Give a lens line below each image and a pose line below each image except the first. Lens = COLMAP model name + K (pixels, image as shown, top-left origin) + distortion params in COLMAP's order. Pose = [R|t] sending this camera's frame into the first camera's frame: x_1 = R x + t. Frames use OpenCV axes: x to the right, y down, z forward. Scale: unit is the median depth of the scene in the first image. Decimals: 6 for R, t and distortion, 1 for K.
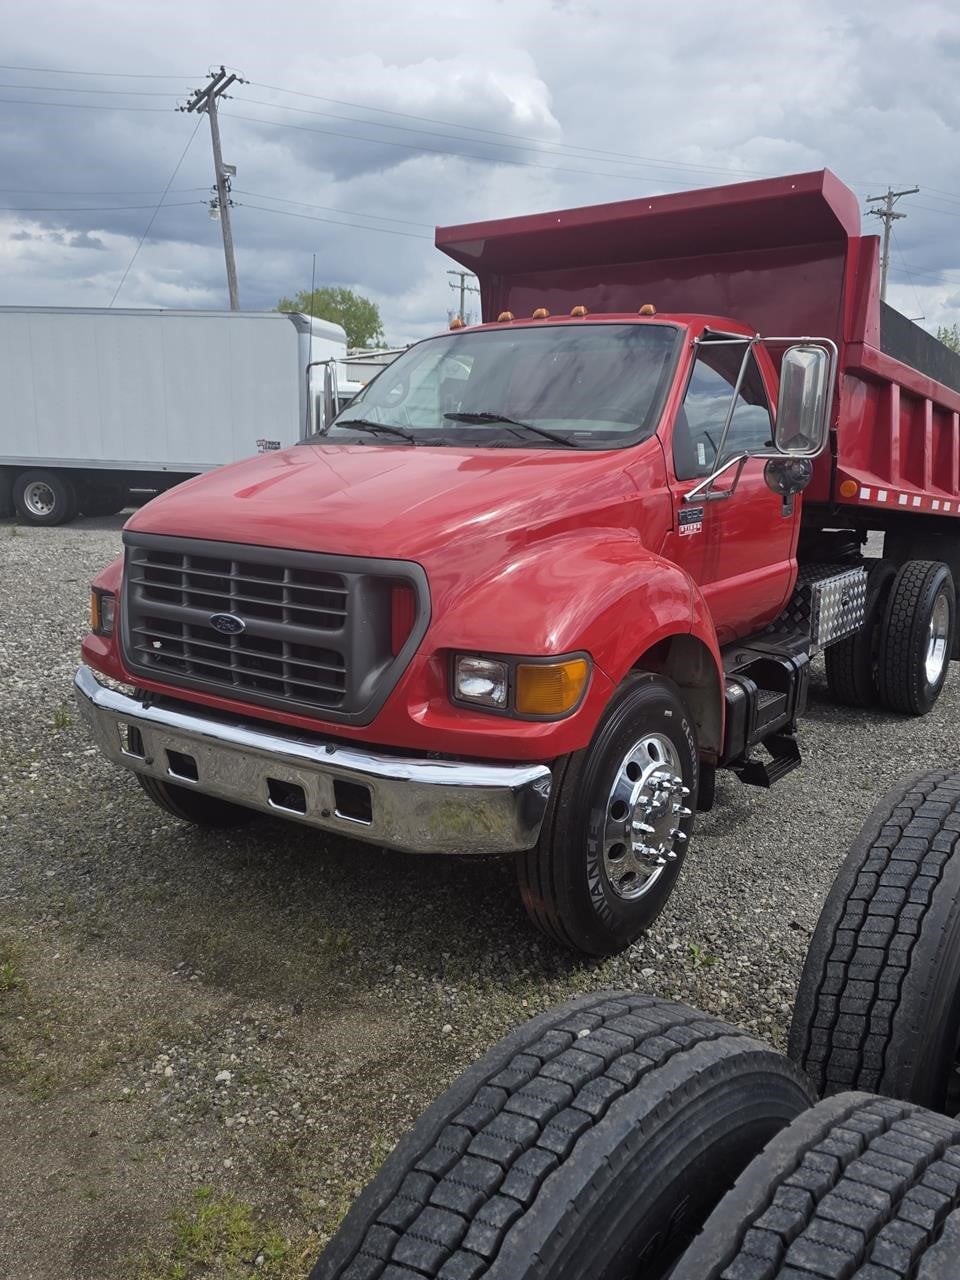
lens RADIAL K [[1177.9, 0, 479.7], [0, 1177.9, 658.5], [0, 0, 1]] dist [0.062219, -0.019436]
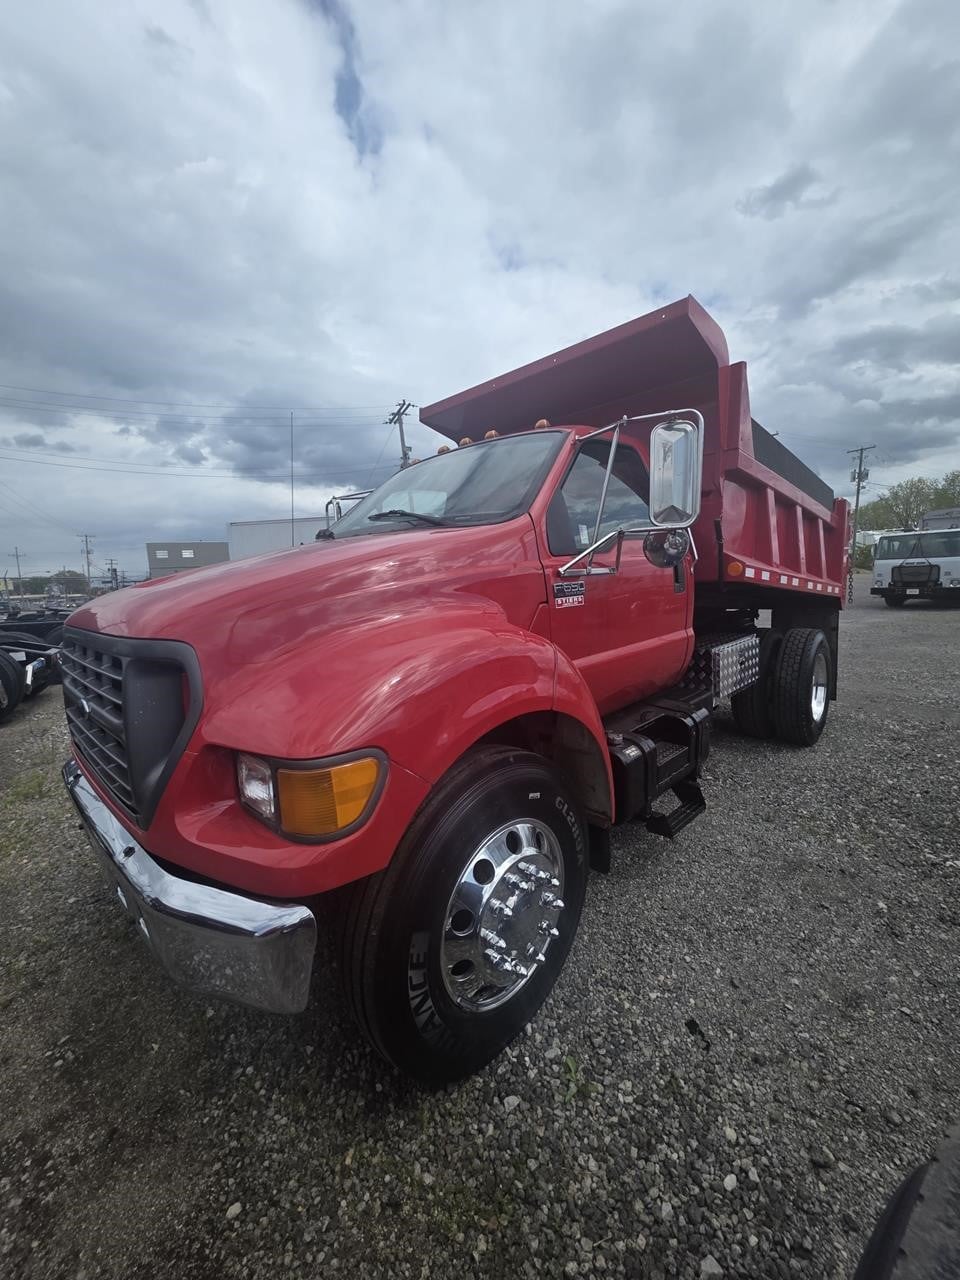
lens RADIAL K [[512.1, 0, 501.1], [0, 512.1, 632.8], [0, 0, 1]] dist [-0.001744, 0.000492]
pose [[0.986011, -0.034286, -0.163117, 0.200895], [0.018333, 0.994986, -0.098320, -0.041279], [0.165670, 0.093954, 0.981695, 0.576900]]
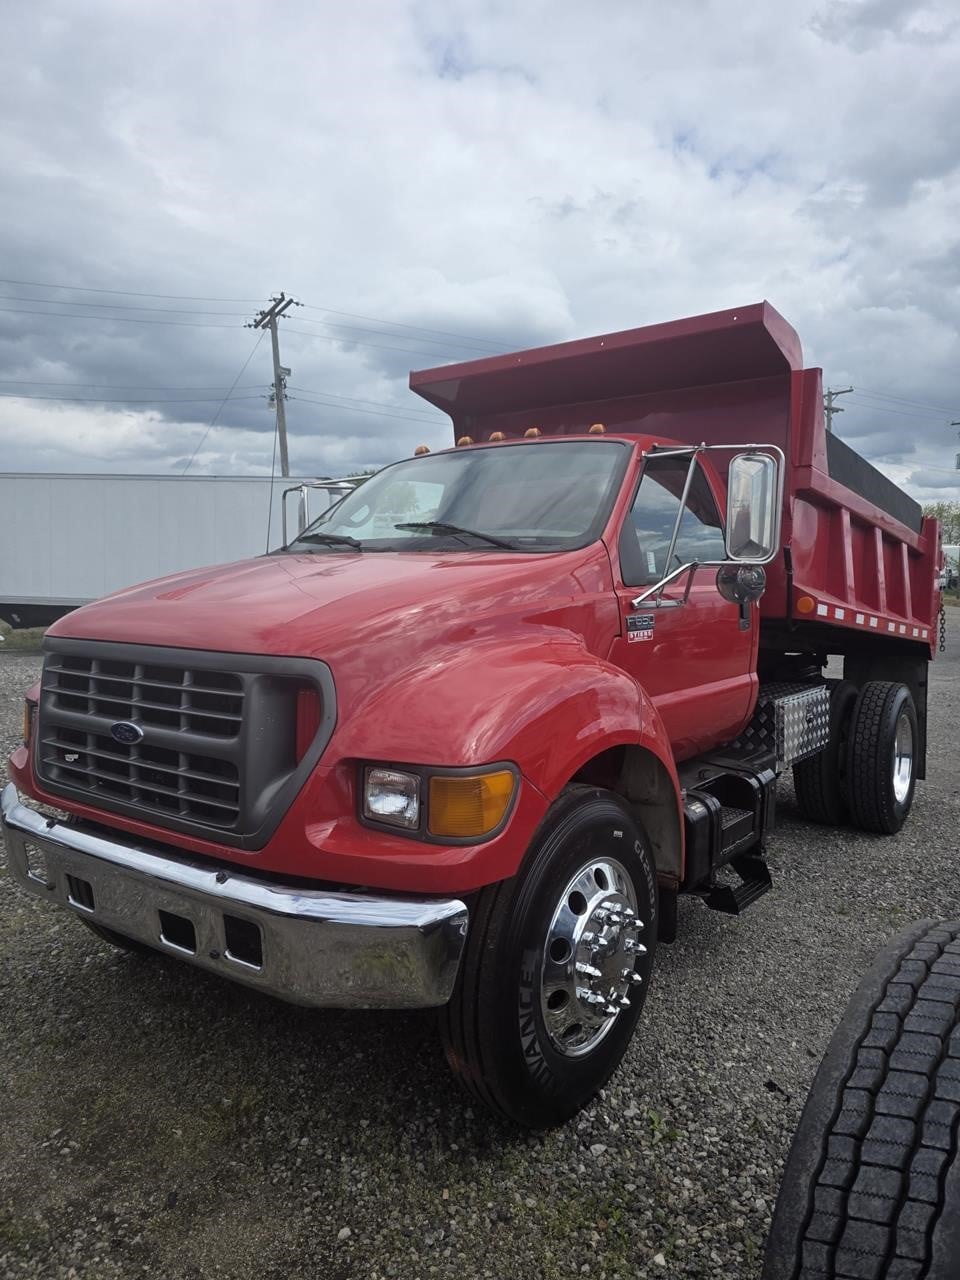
lens RADIAL K [[935.3, 0, 495.8], [0, 935.3, 613.7], [0, 0, 1]] dist [0.075771, -0.077589]
pose [[0.999713, -0.000271, -0.023968, 0.082256], [-0.003843, 0.985192, -0.171414, 0.003866], [0.023659, 0.171457, 0.984908, 0.253643]]
